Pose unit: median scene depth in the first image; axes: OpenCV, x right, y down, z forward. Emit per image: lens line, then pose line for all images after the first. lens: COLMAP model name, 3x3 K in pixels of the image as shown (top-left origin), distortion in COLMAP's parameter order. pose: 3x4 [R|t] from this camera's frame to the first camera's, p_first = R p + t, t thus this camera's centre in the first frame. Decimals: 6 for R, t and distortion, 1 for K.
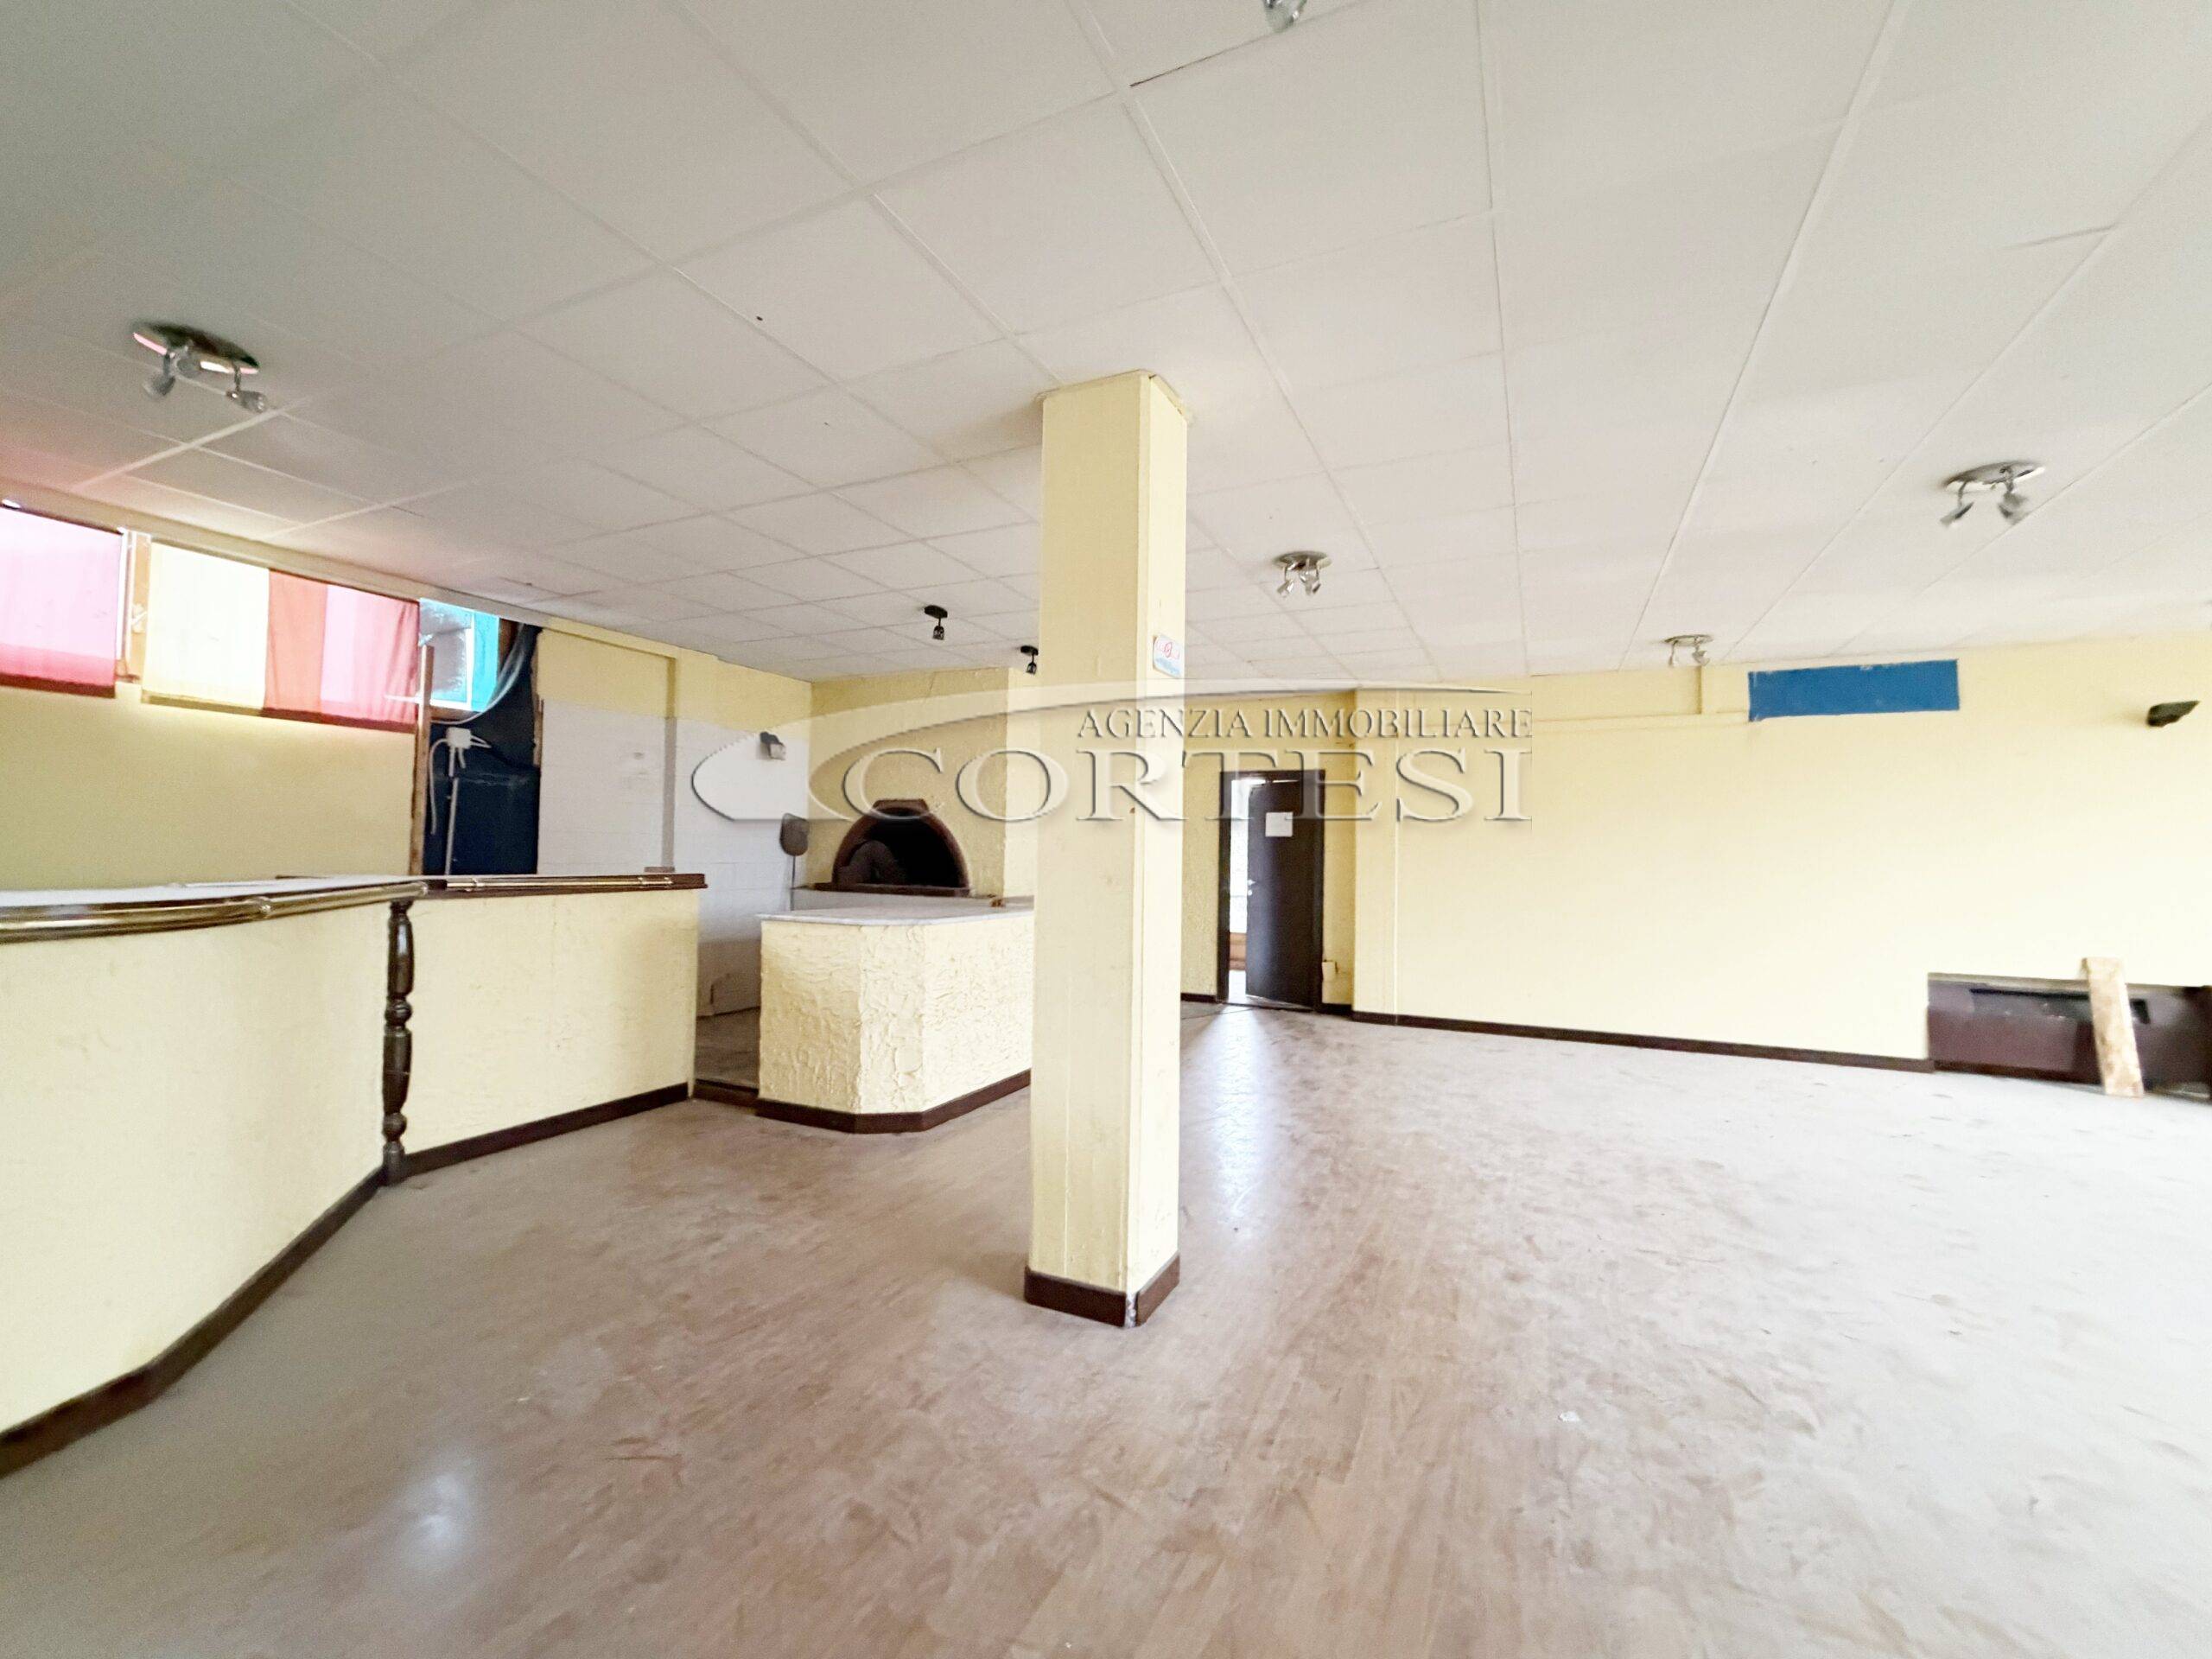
lens RADIAL K [[917.0, 0, 1099.1], [0, 917.0, 833.1], [0, 0, 1]] dist [-0.000558, 0.000697]
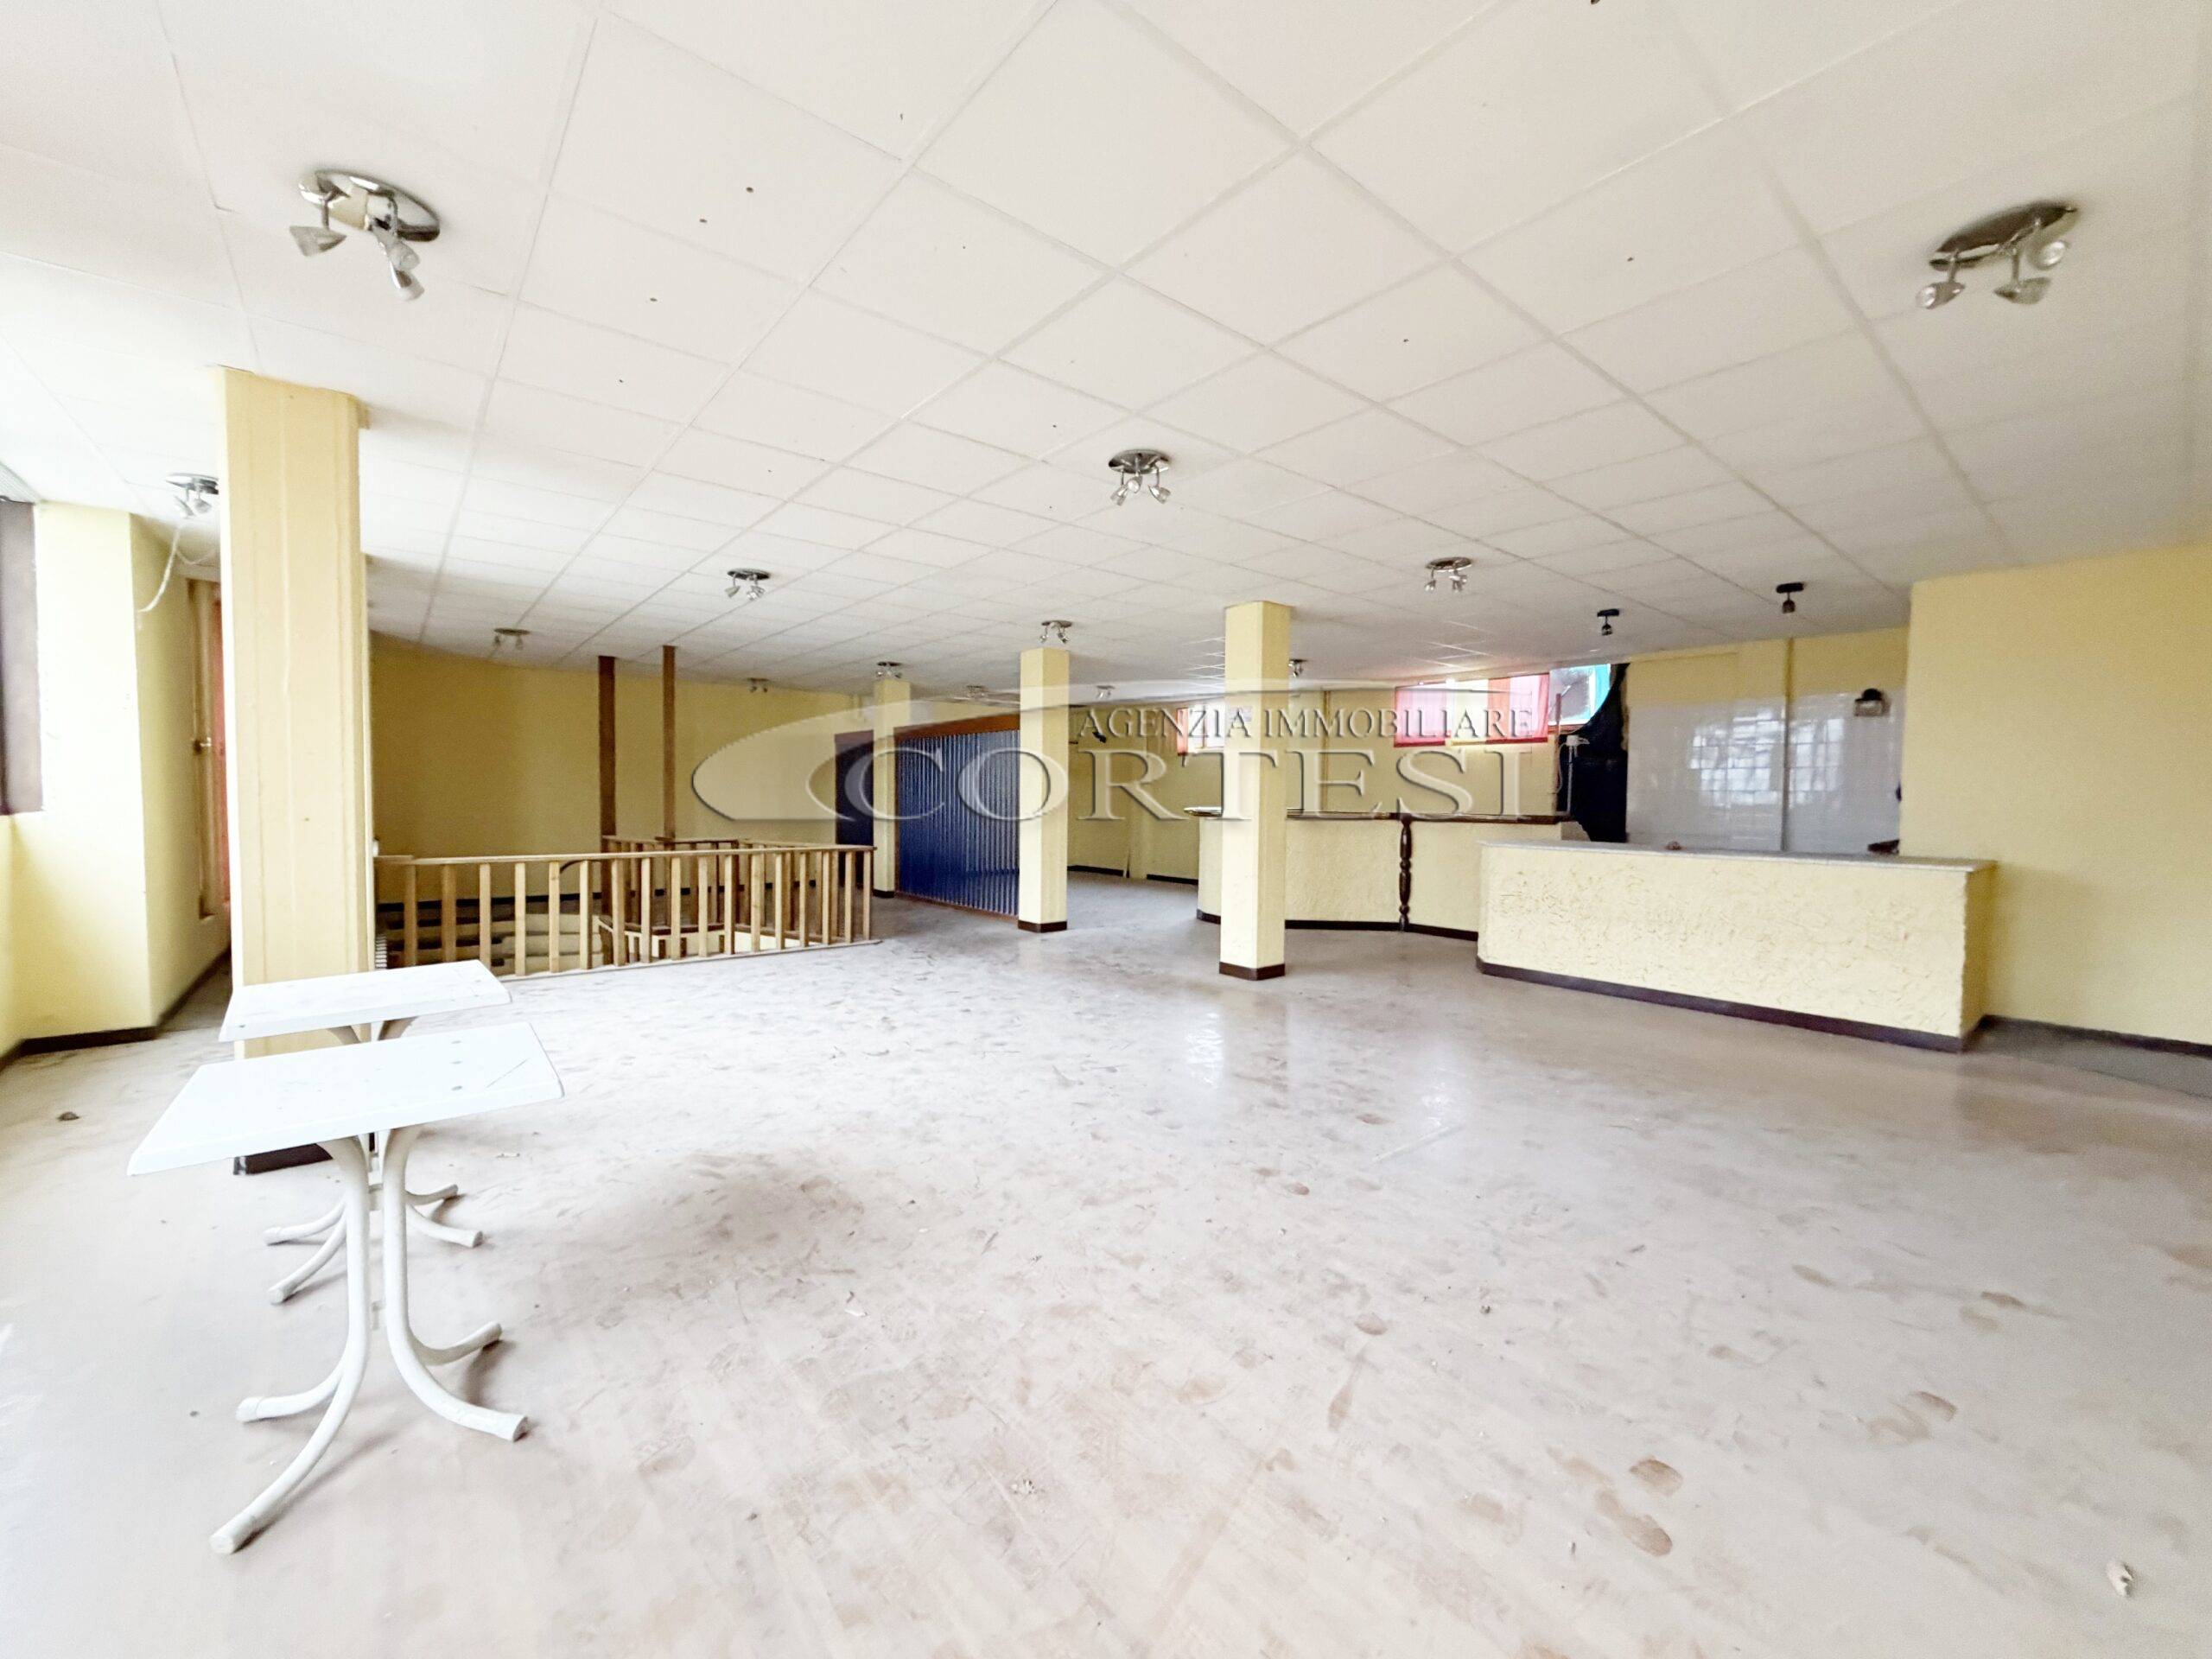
lens RADIAL K [[878.3, 0, 1097.8], [0, 878.3, 828.7], [0, 0, 1]] dist [-0.000742, 0.000372]
pose [[-0.426158, 0.015946, -0.904508, 1.501909], [0.004250, 0.999869, 0.015625, 0.045604], [0.904639, 0.002815, -0.426170, 1.062874]]
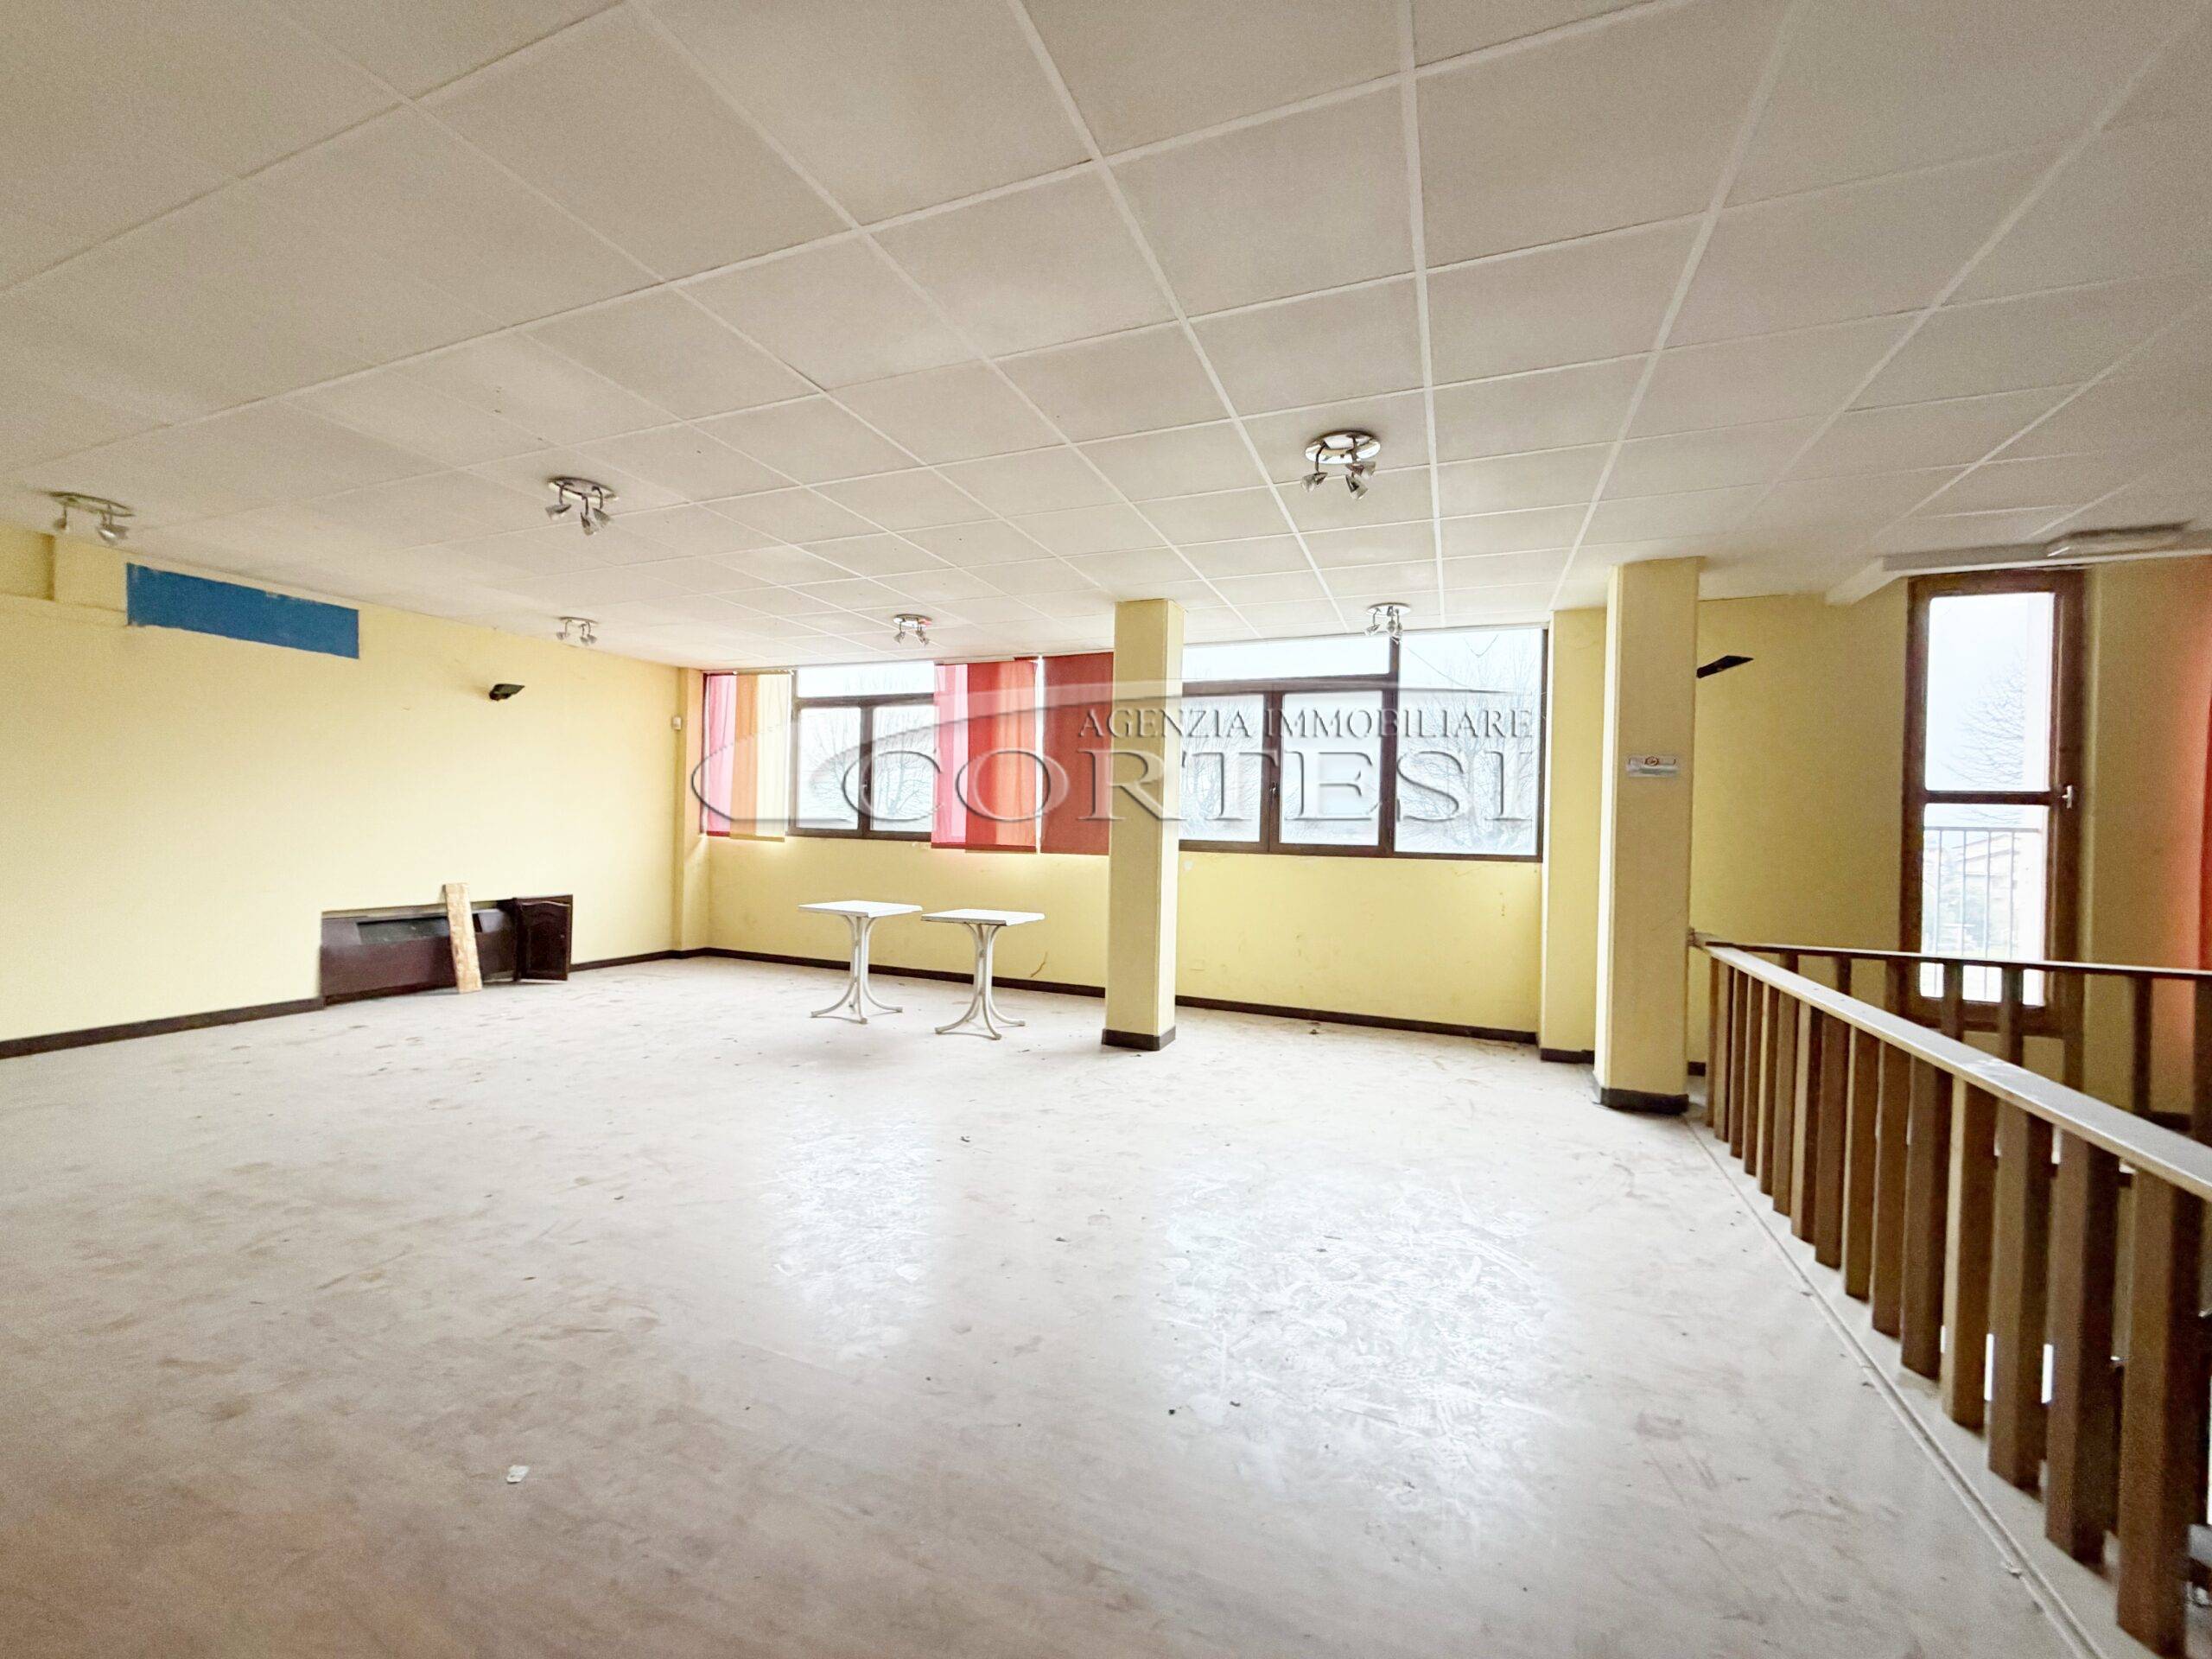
lens RADIAL K [[878.3, 0, 1101.2], [0, 878.3, 827.3], [0, 0, 1]] dist [-0.000742, 0.000372]
pose [[-0.060282, -0.017482, 0.998028, -0.162828], [-0.051039, 0.998593, 0.014409, 0.000707], [-0.996876, -0.050070, -0.061090, 0.276896]]
